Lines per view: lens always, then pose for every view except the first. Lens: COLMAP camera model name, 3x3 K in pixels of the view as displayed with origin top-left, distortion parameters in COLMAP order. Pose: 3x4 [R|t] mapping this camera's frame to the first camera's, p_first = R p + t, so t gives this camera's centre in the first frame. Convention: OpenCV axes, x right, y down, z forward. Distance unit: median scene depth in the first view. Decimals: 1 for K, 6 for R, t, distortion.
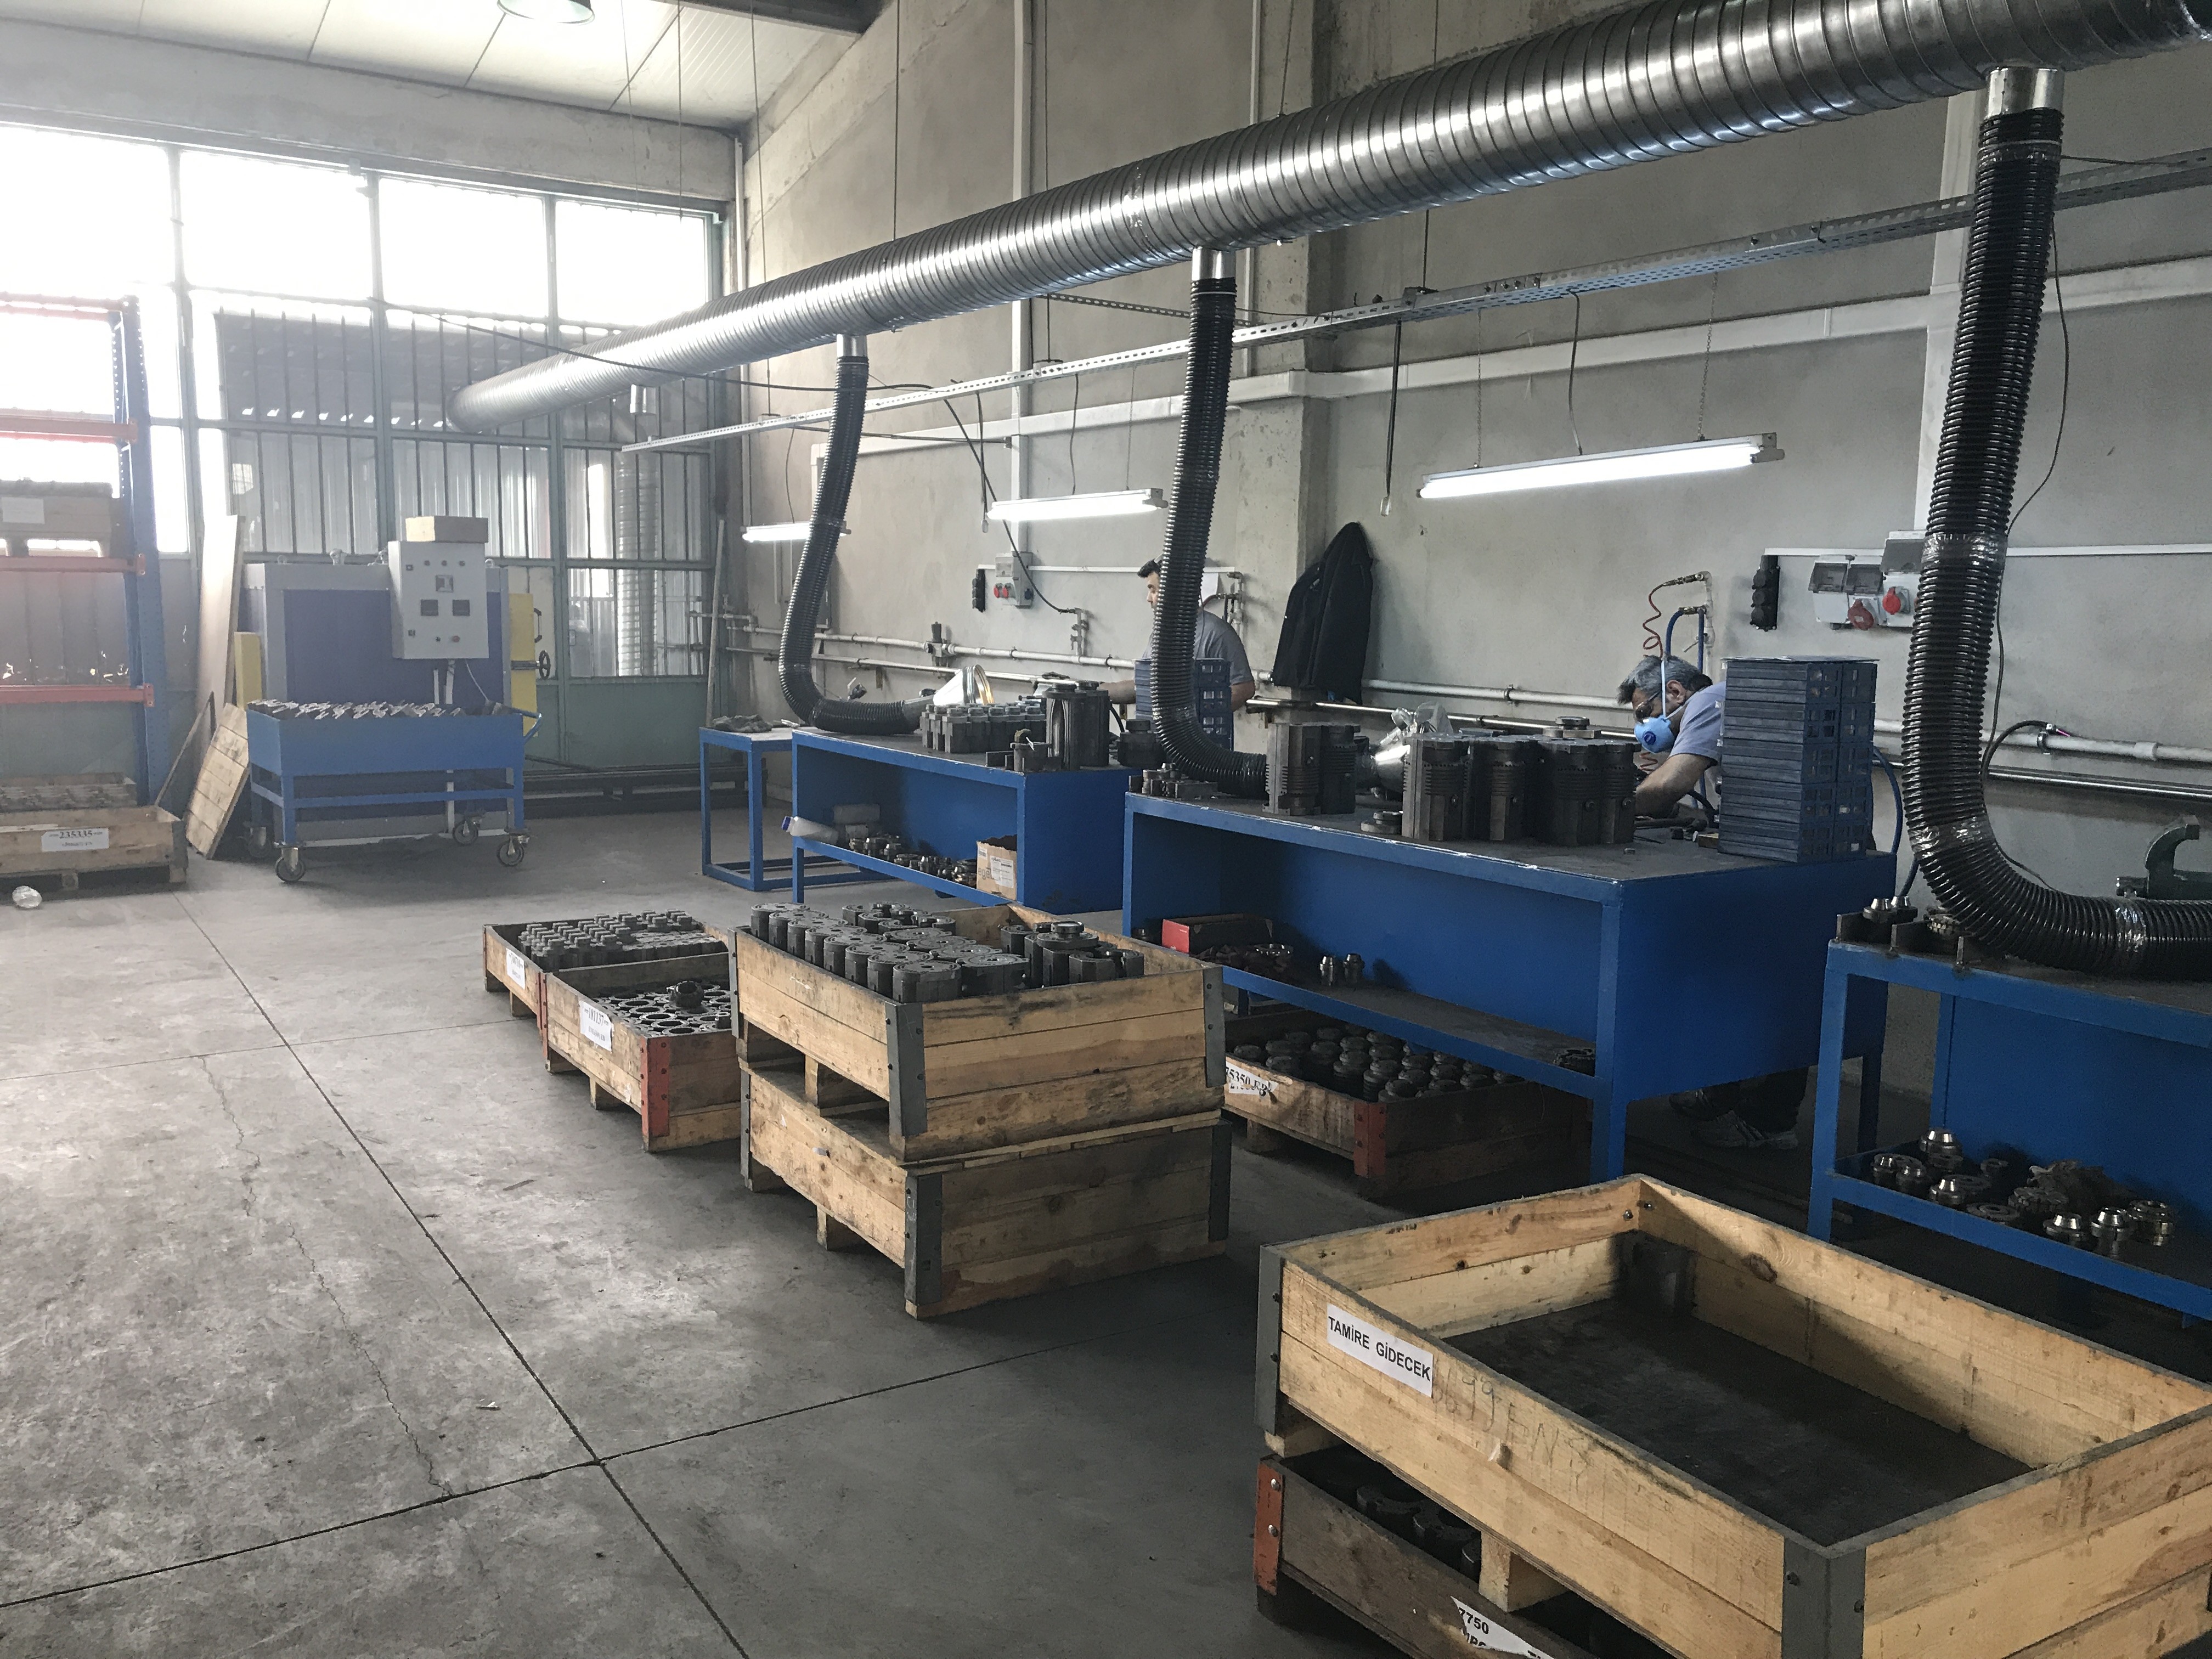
lens RADIAL K [[1830.3, 0, 1106.0], [0, 1830.3, 829.5], [0, 0, 1]] dist [0.016748, -0.014018]
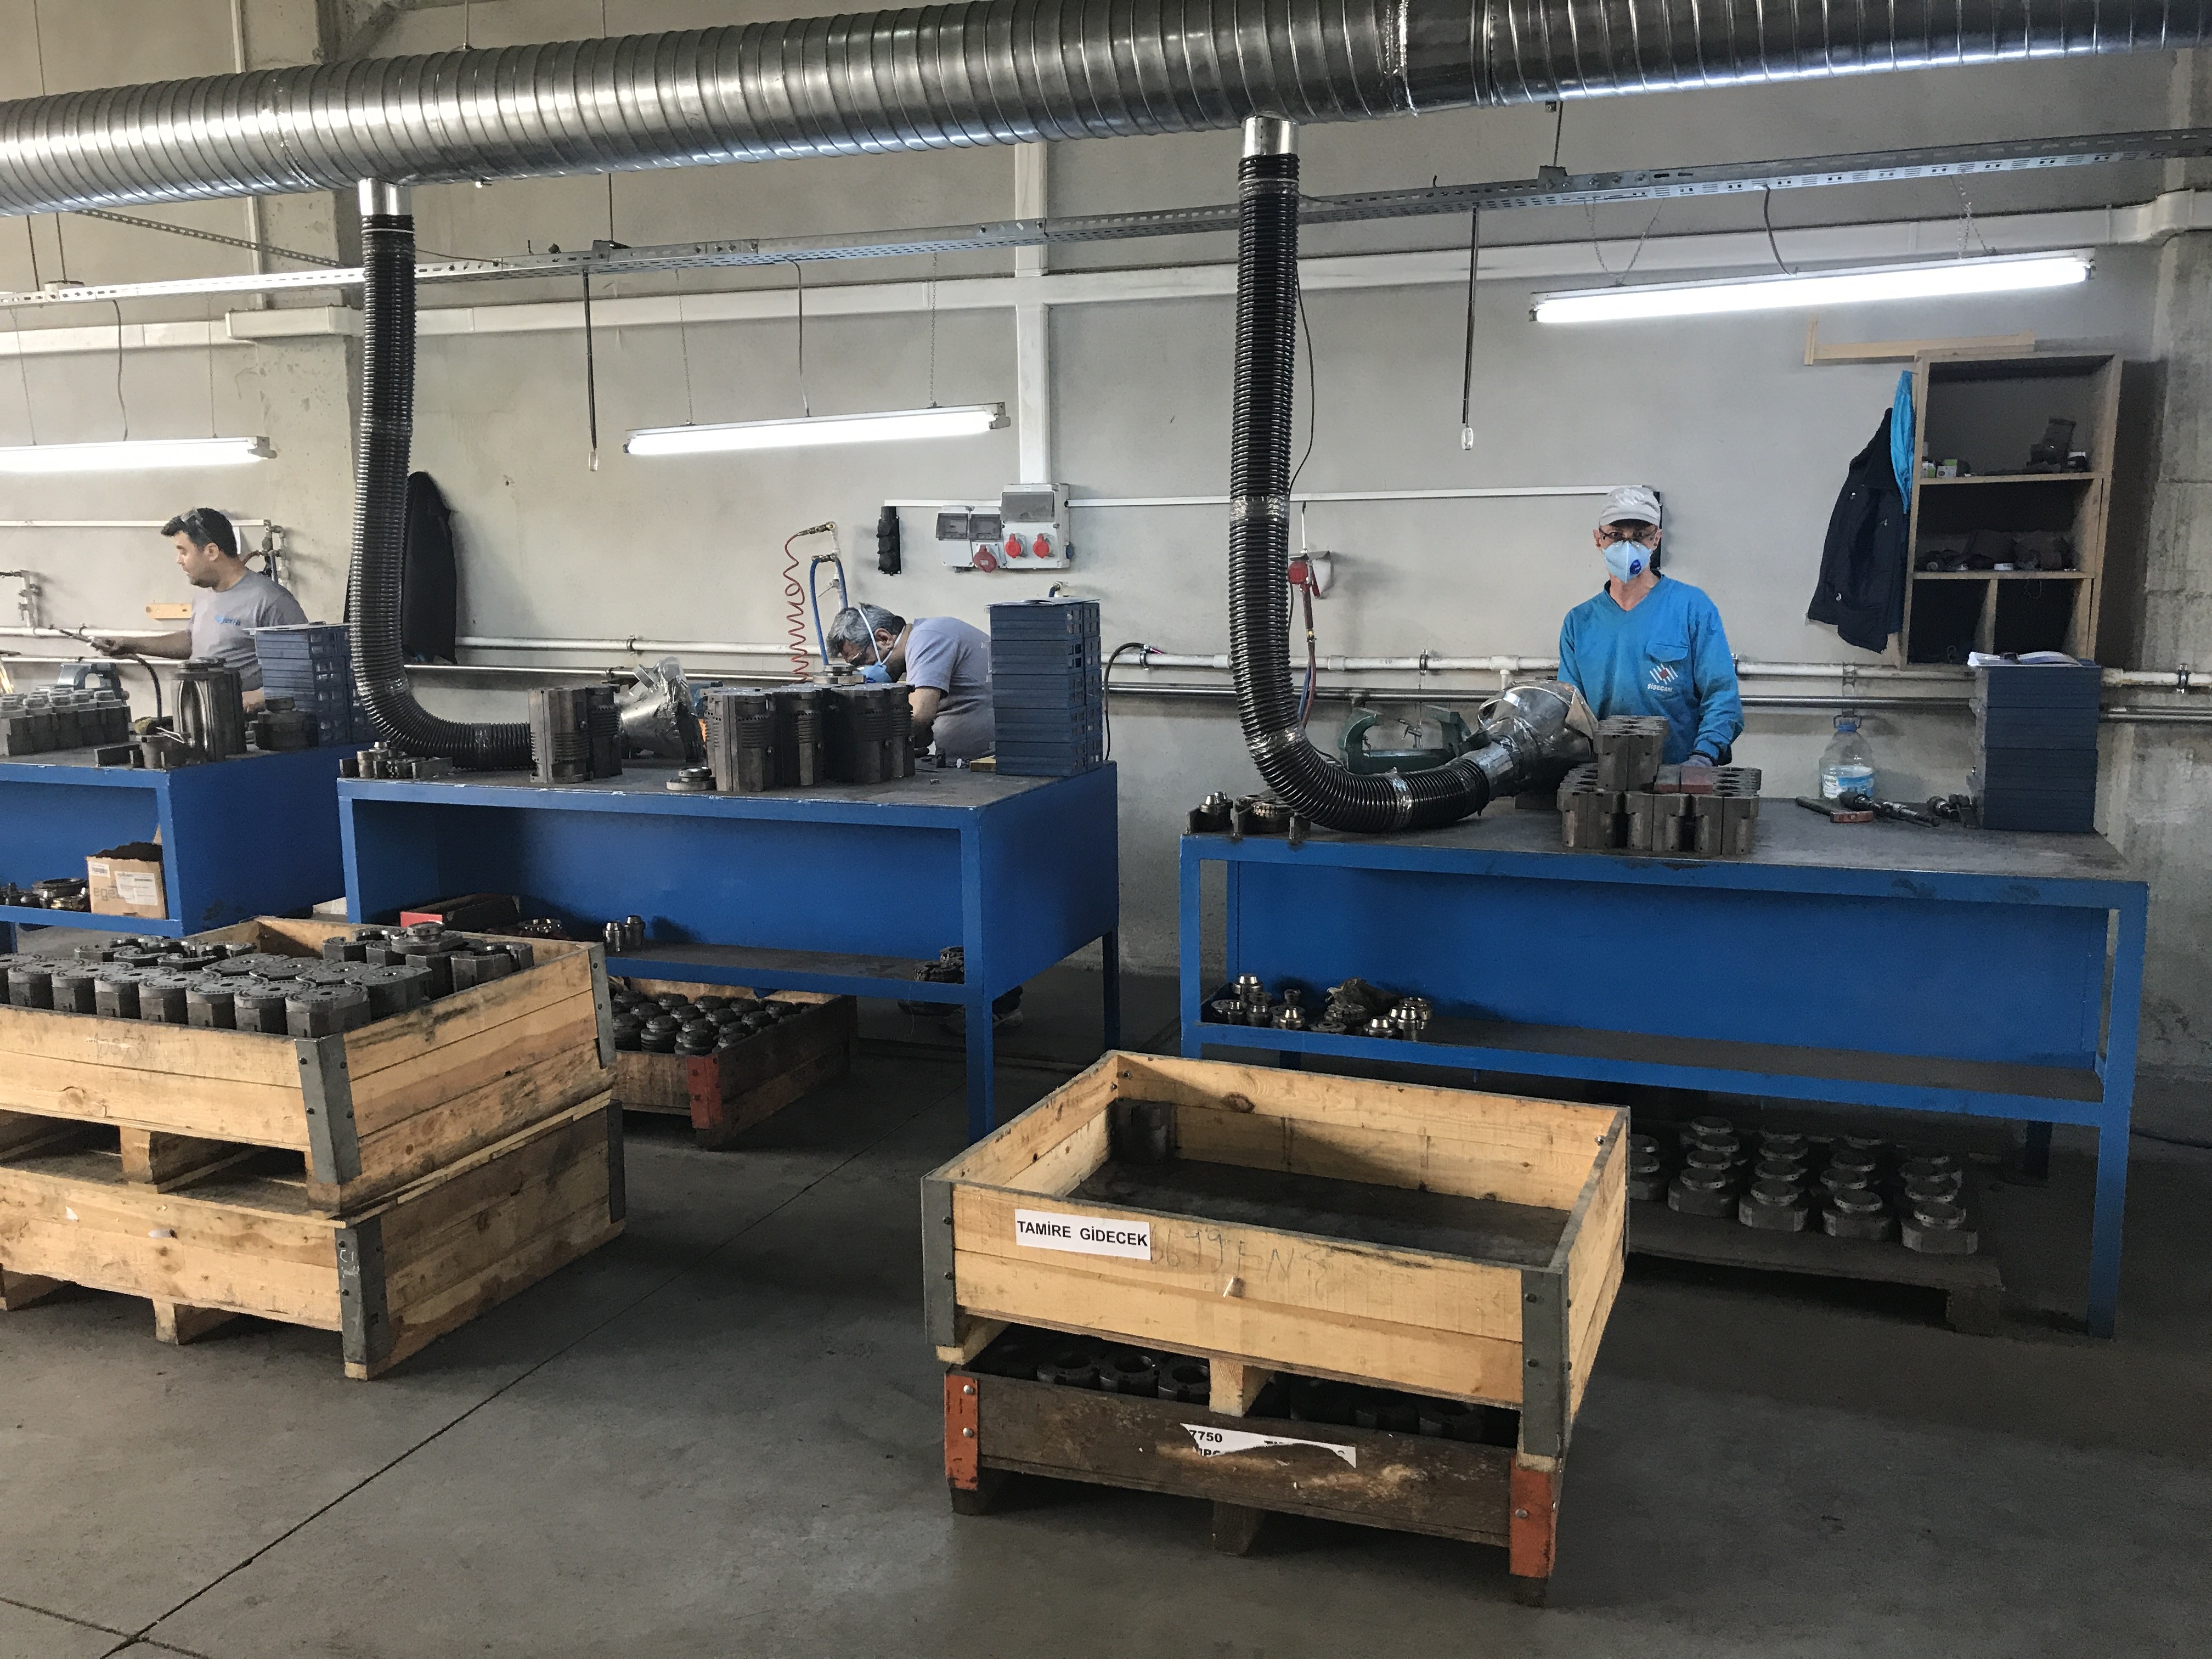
lens RADIAL K [[1807.7, 0, 1106.0], [0, 1807.7, 829.5], [0, 0, 1]] dist [0.101709, -0.132249]
pose [[0.799052, -0.121856, 0.588785, -0.308209], [0.100711, 0.992538, 0.068740, -0.026577], [-0.592768, 0.004370, 0.805361, 0.057502]]
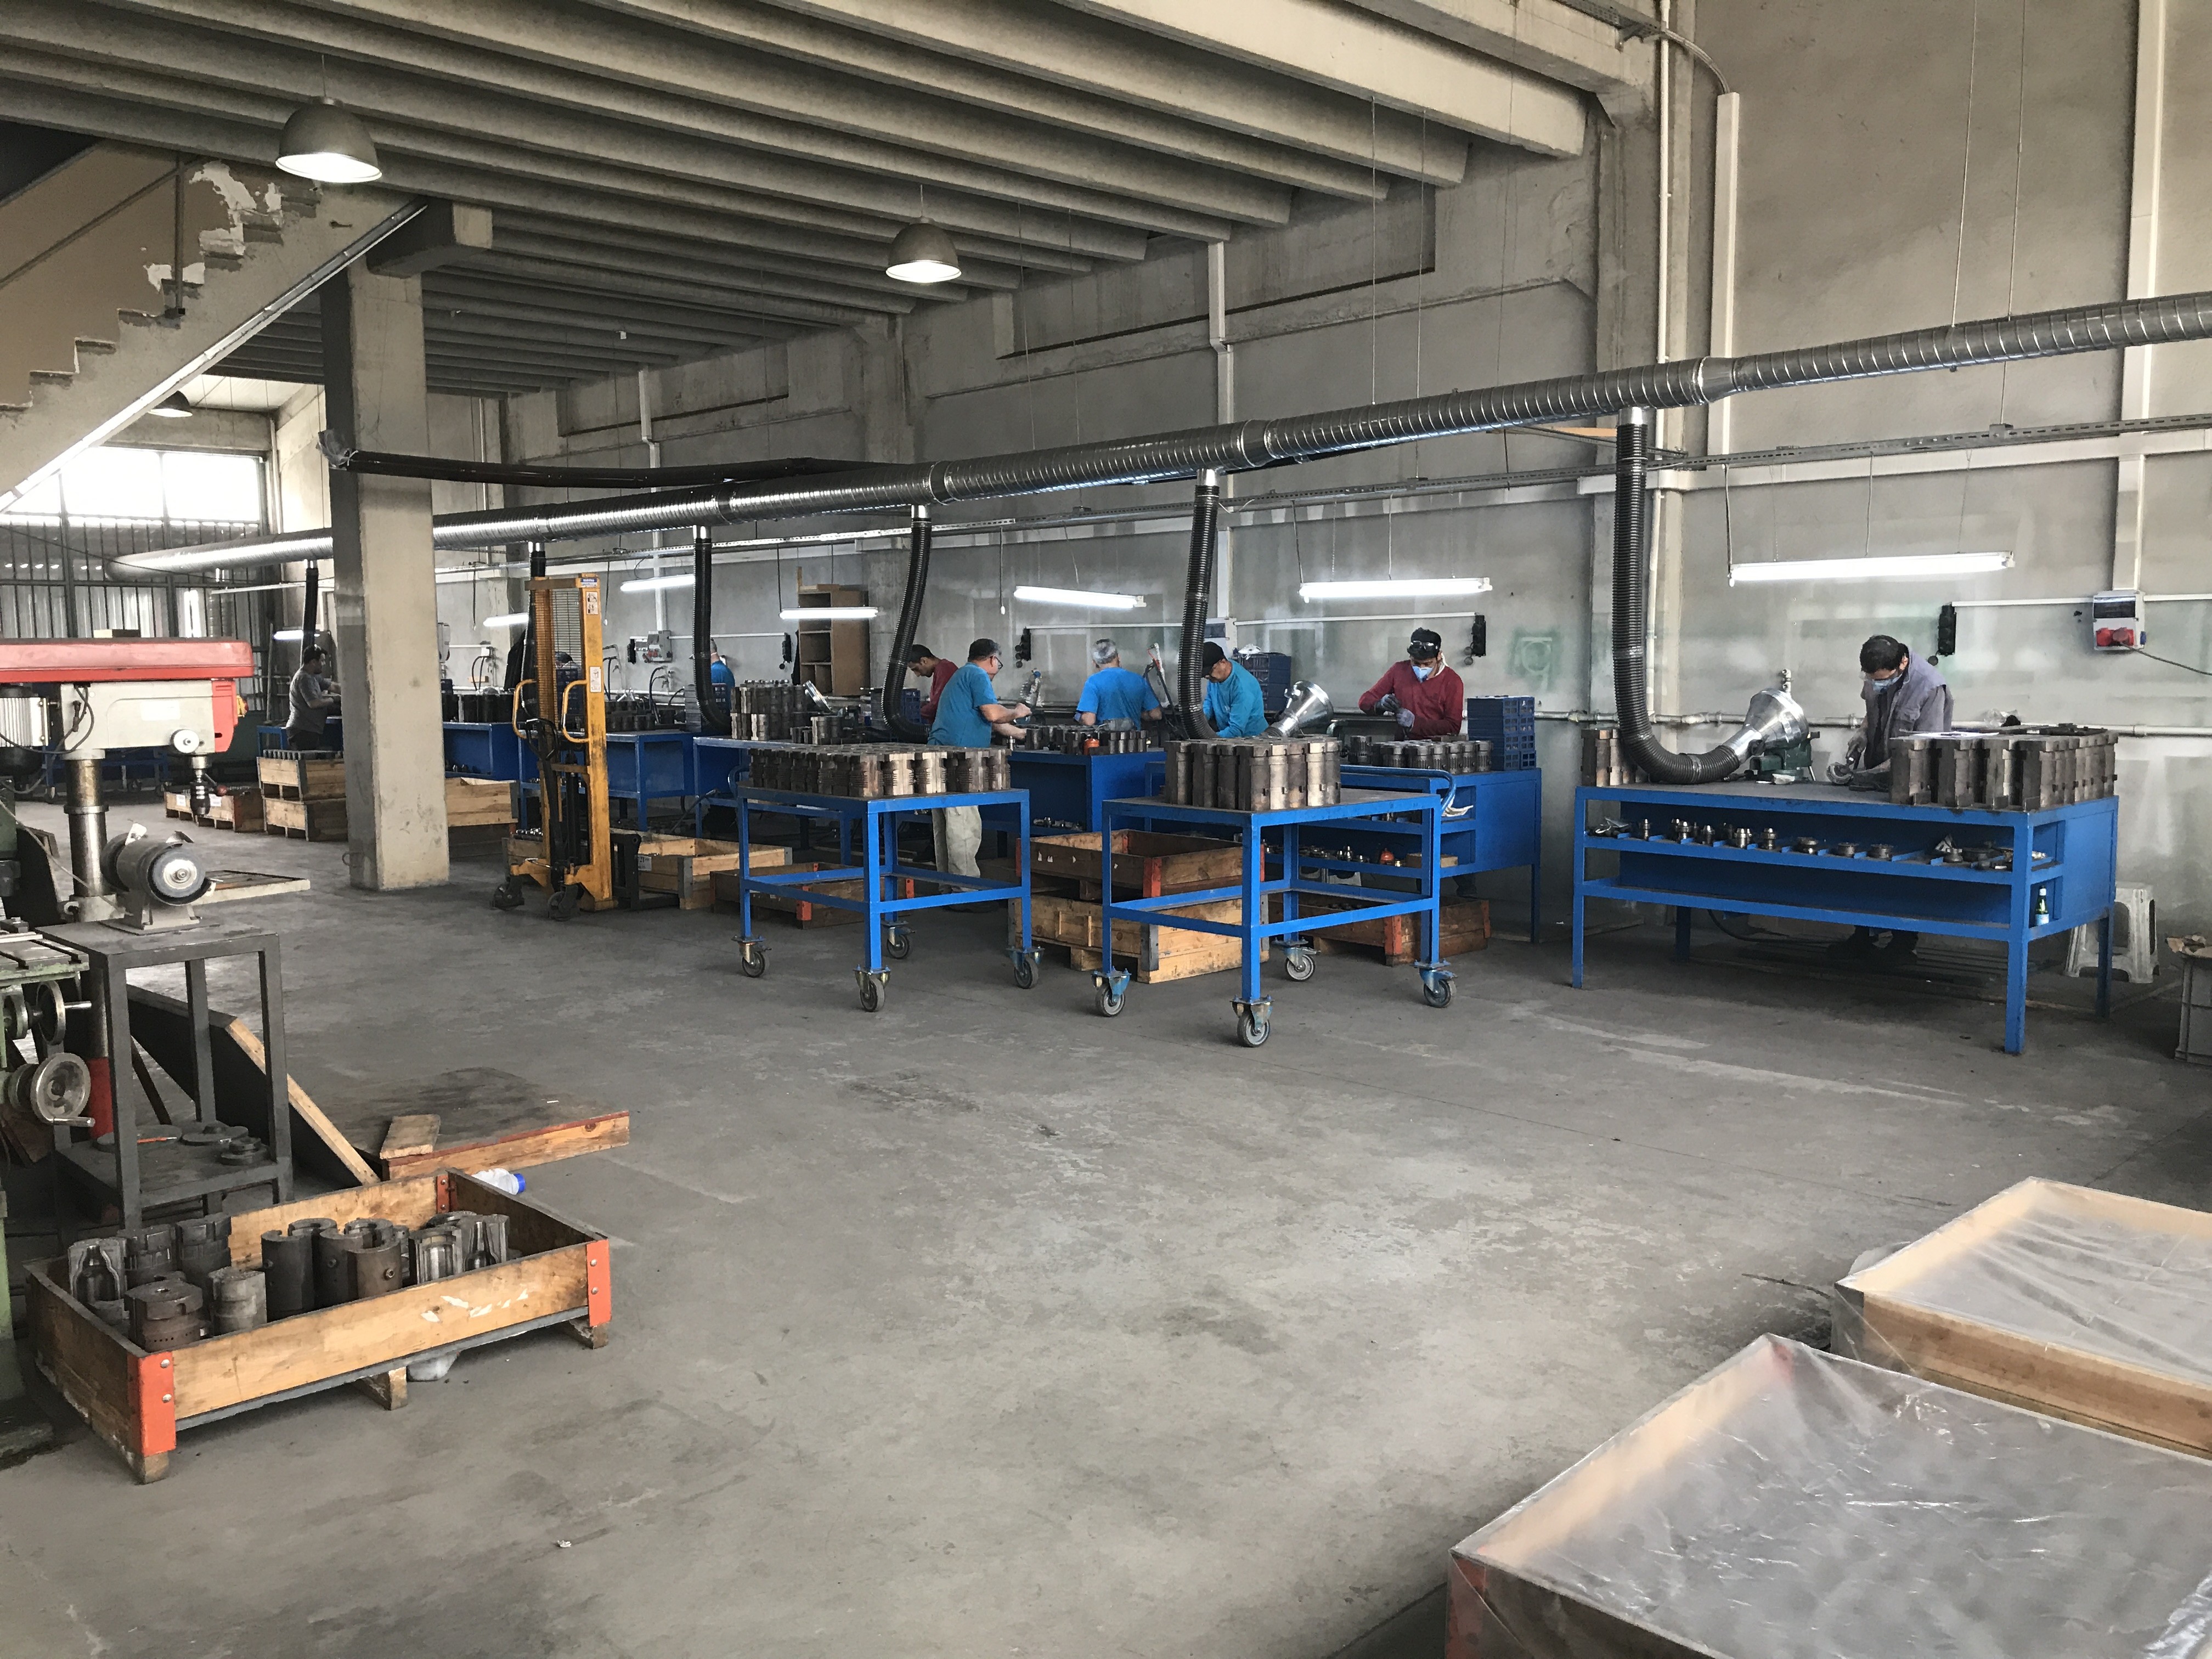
lens RADIAL K [[1807.7, 0, 1106.0], [0, 1807.7, 829.5], [0, 0, 1]] dist [0.101709, -0.132249]
pose [[0.979930, -0.047574, 0.193581, 0.802422], [0.054503, 0.998044, -0.030625, 0.450289], [-0.191745, 0.040561, 0.980606, -3.145595]]
